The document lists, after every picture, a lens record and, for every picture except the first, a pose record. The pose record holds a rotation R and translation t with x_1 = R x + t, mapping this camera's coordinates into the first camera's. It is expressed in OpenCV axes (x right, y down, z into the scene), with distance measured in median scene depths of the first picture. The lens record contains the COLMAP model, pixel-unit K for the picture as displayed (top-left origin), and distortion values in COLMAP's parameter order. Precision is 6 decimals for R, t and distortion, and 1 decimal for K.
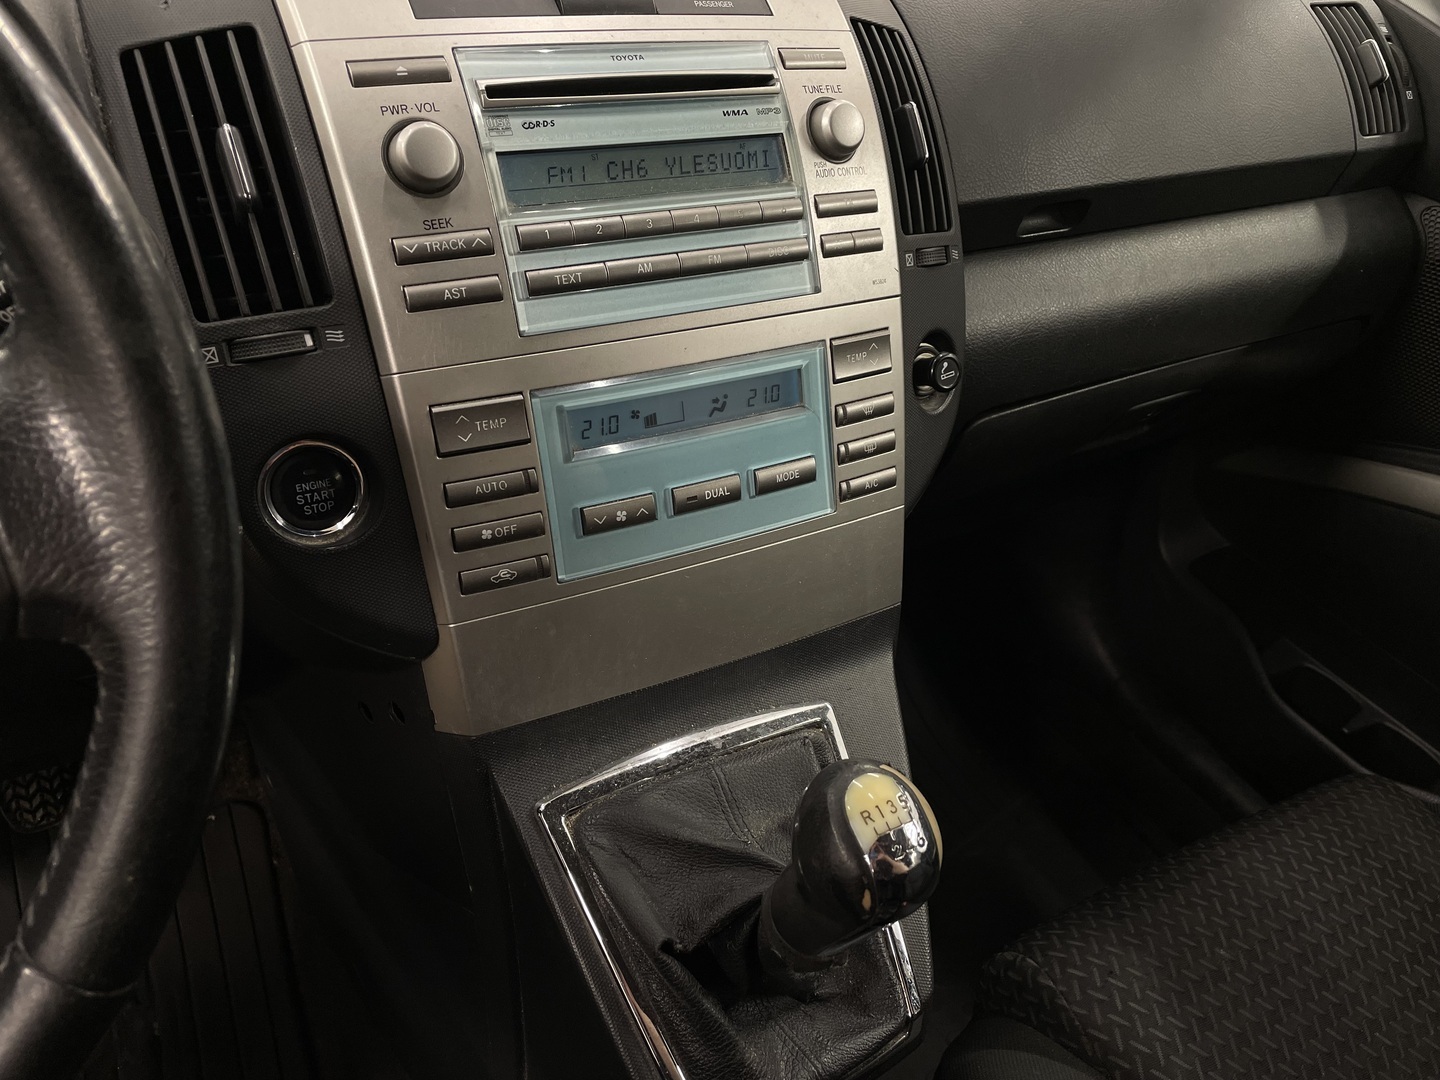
lens RADIAL K [[1092.2, 0, 712.2], [0, 1092.2, 550.2], [0, 0, 1]] dist [0.077582, -0.091932]
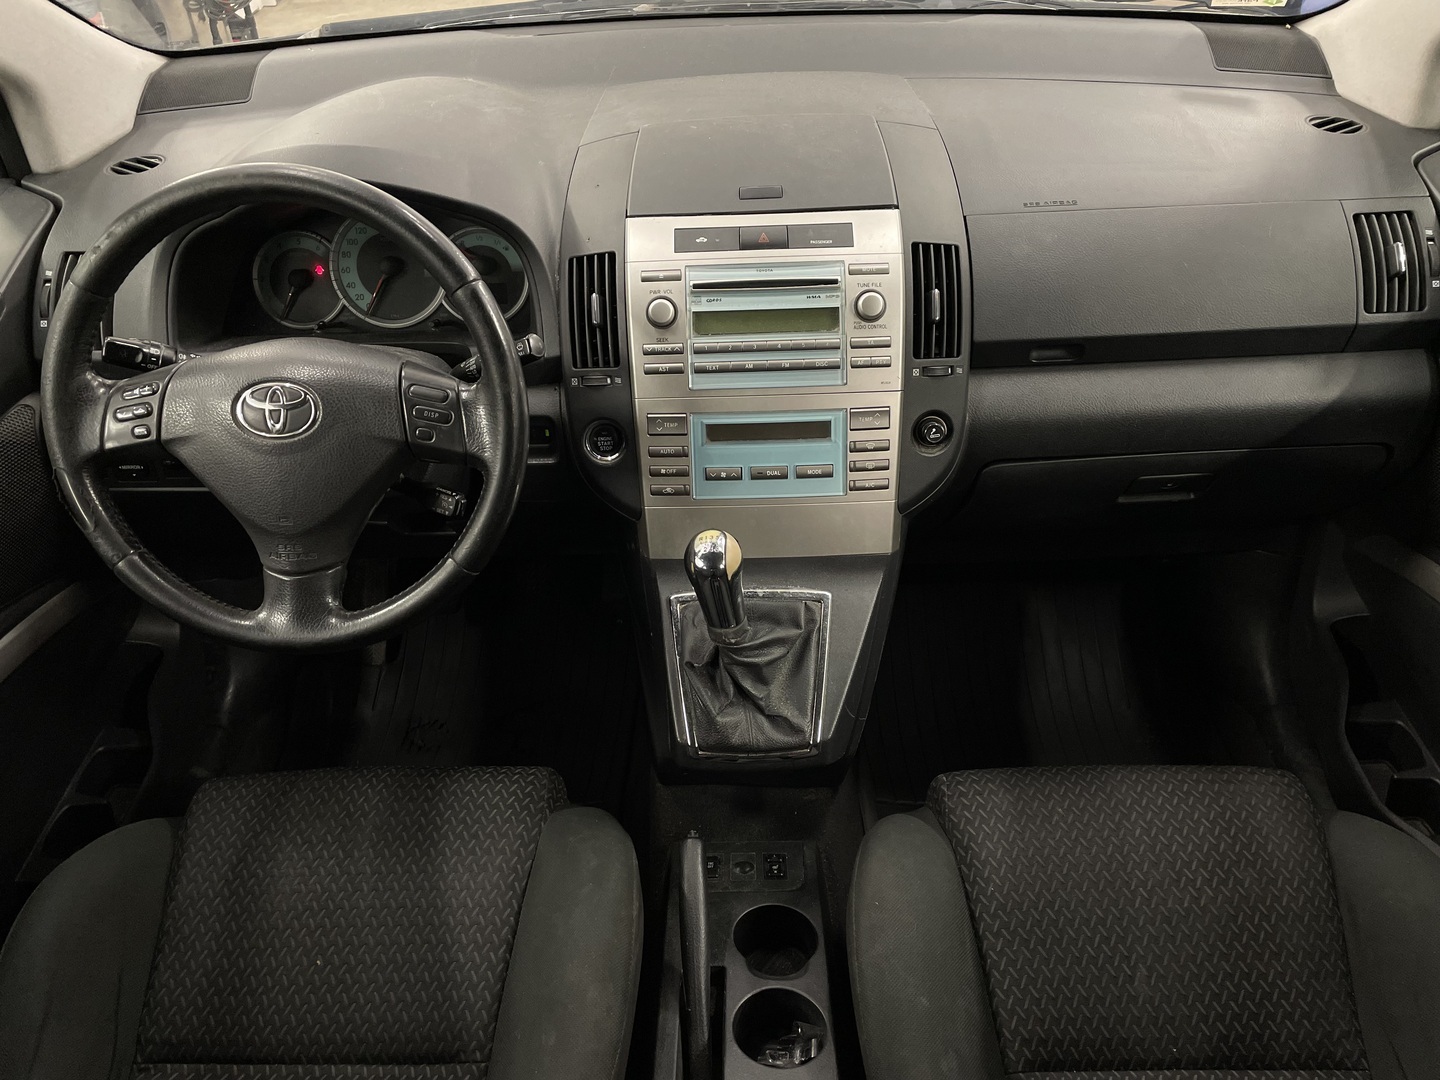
lens RADIAL K [[1075.0, 0, 728.7], [0, 1075.0, 541.1], [0, 0, 1]] dist [0.090280, -0.111562]
pose [[0.863425, 0.204857, -0.461010, 0.947256], [-0.199844, 0.977971, 0.060290, -0.033657], [0.463205, 0.040074, 0.885345, -0.900292]]
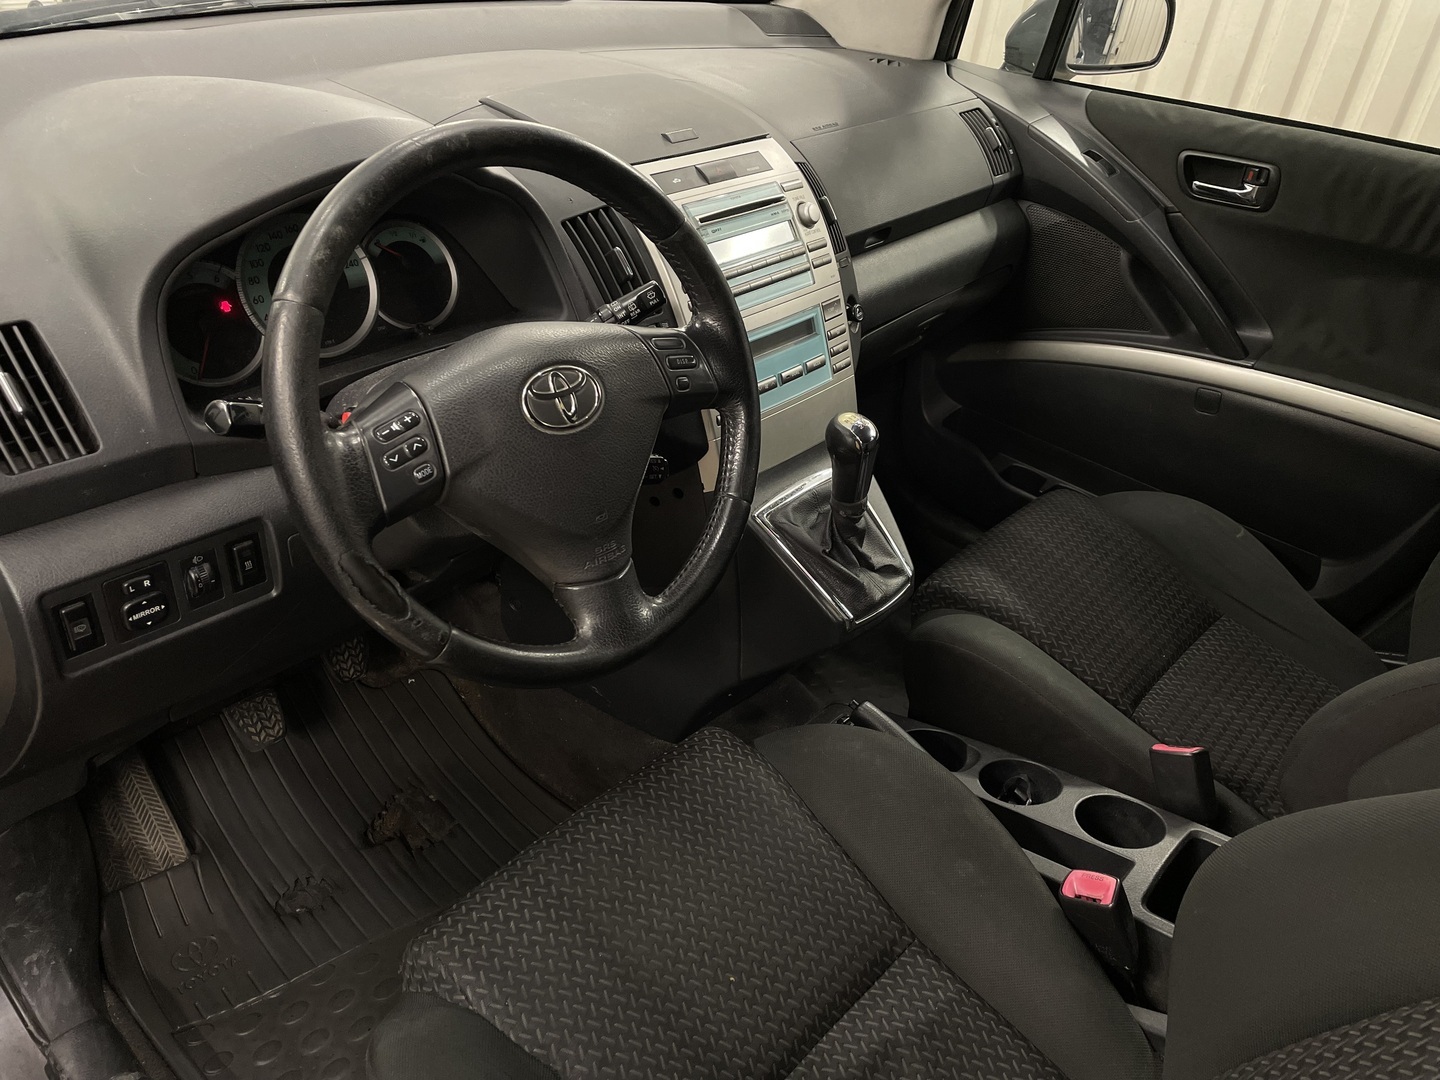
lens RADIAL K [[1075.0, 0, 728.7], [0, 1075.0, 541.1], [0, 0, 1]] dist [0.090280, -0.111562]
pose [[0.945697, -0.194333, 0.260563, -0.841048], [0.197415, 0.980212, 0.014555, 0.250005], [-0.258235, 0.037674, 0.965347, -1.239567]]
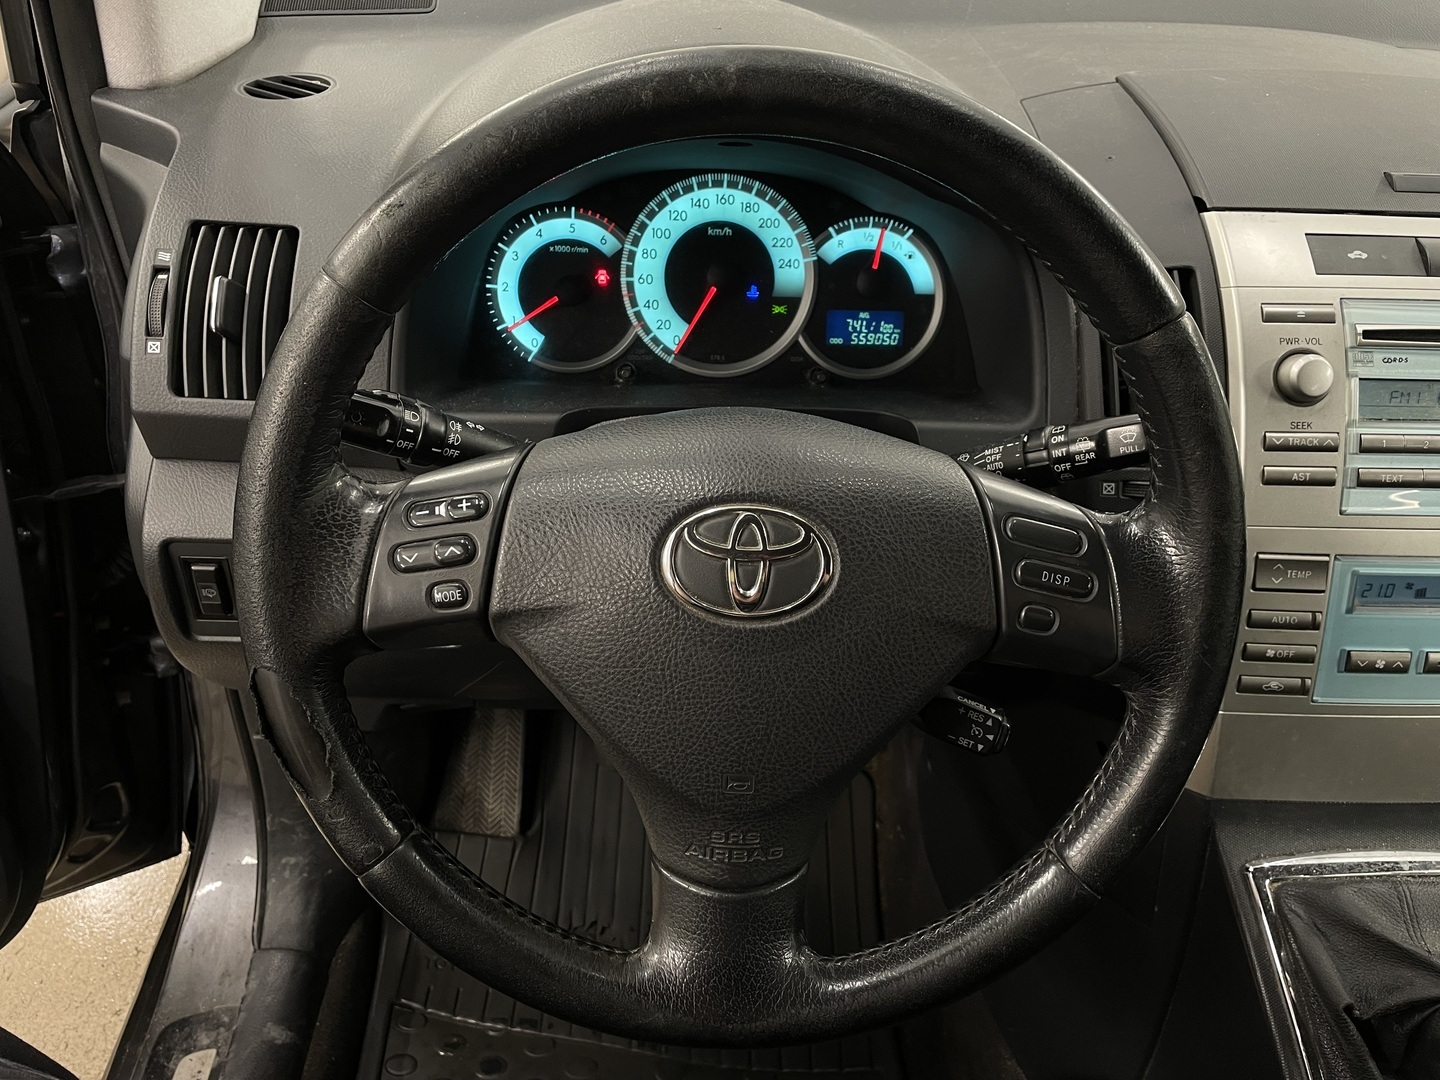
lens RADIAL K [[1093.5, 0, 726.6], [0, 1093.5, 533.9], [0, 0, 1]] dist [0.082416, -0.116080]
pose [[0.892323, 0.218692, -0.394885, -0.280827], [-0.234147, 0.972157, 0.009289, -0.012713], [0.385922, 0.084172, 0.918684, -0.459017]]
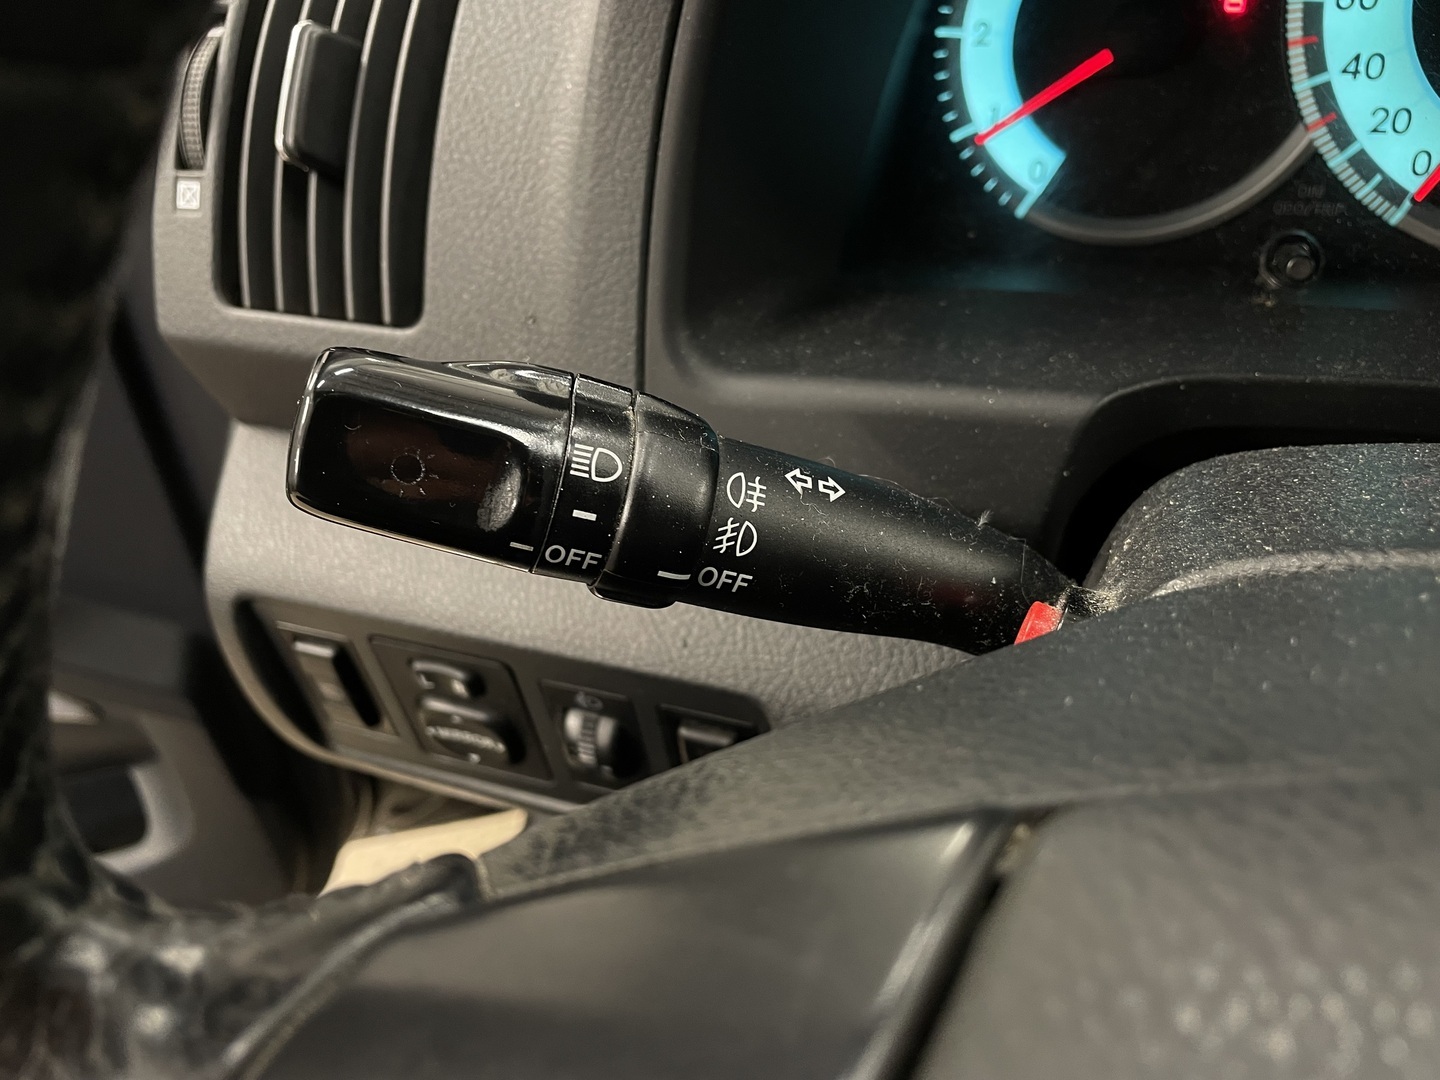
lens RADIAL K [[1129.1, 0, 714.1], [0, 1129.1, 540.2], [0, 0, 1]] dist [0.060333, -0.112856]
pose [[0.639429, 0.378848, -0.669032, -0.764708], [-0.270308, 0.925394, 0.265669, -0.117801], [0.719767, 0.010969, 0.694129, 0.209822]]
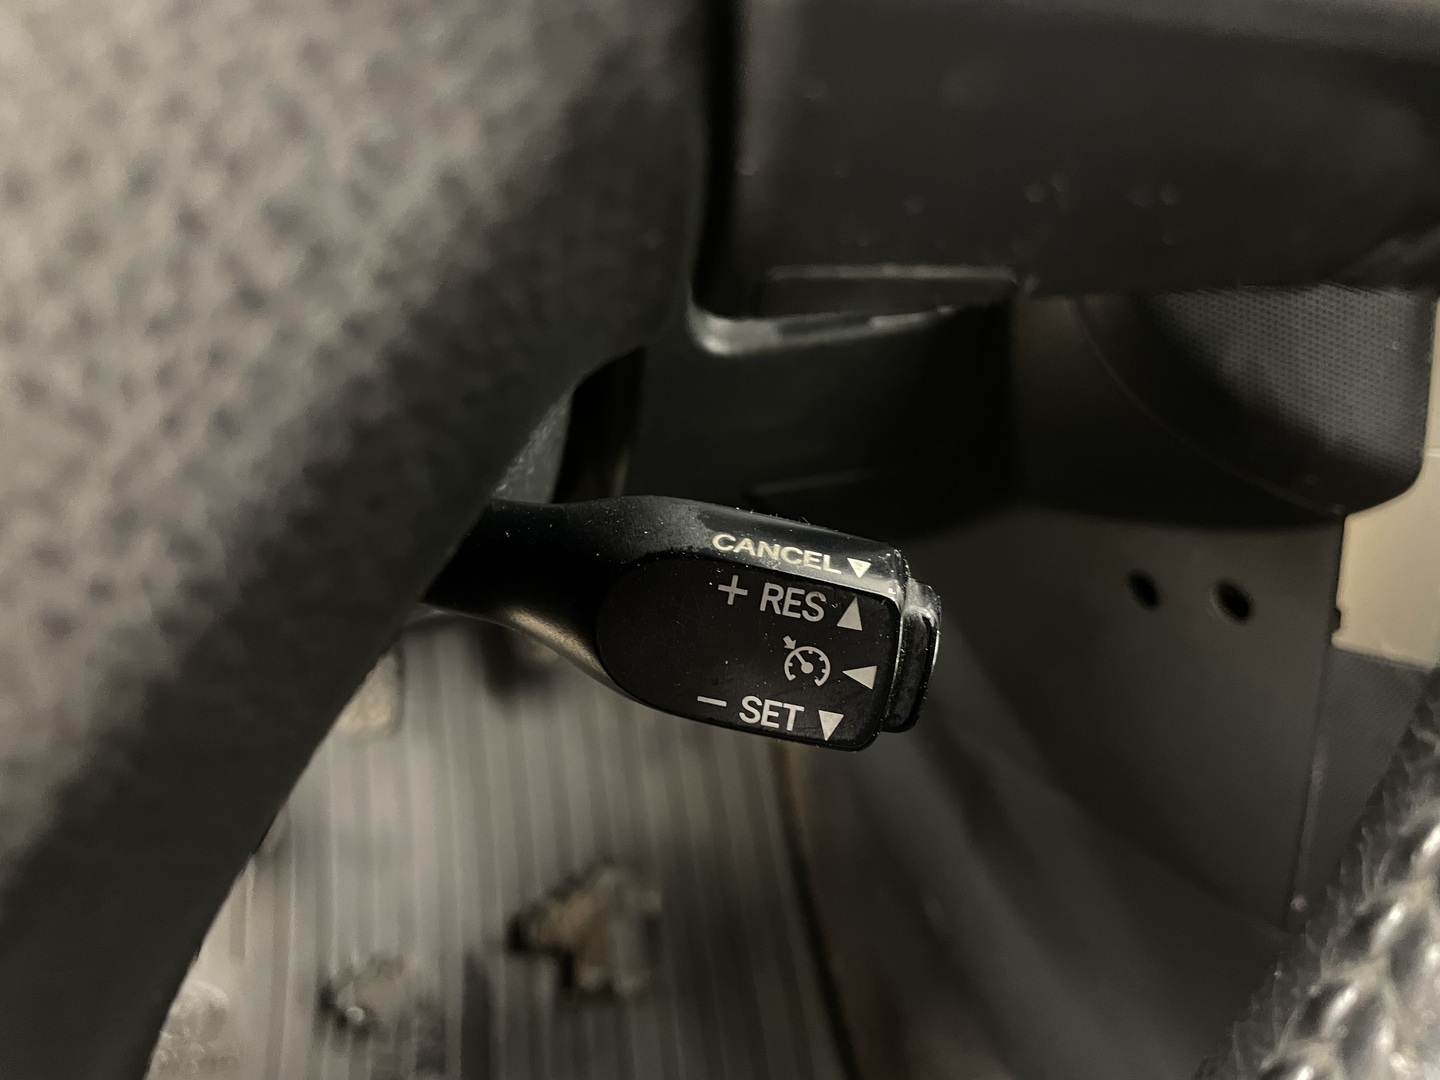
lens RADIAL K [[1093.5, 0, 726.6], [0, 1093.5, 533.9], [0, 0, 1]] dist [0.082416, -0.116080]
pose [[0.944871, 0.108480, -0.308952, -0.384622], [-0.074942, 0.990127, 0.118461, 0.067183], [0.318752, -0.088776, 0.943671, 0.380082]]
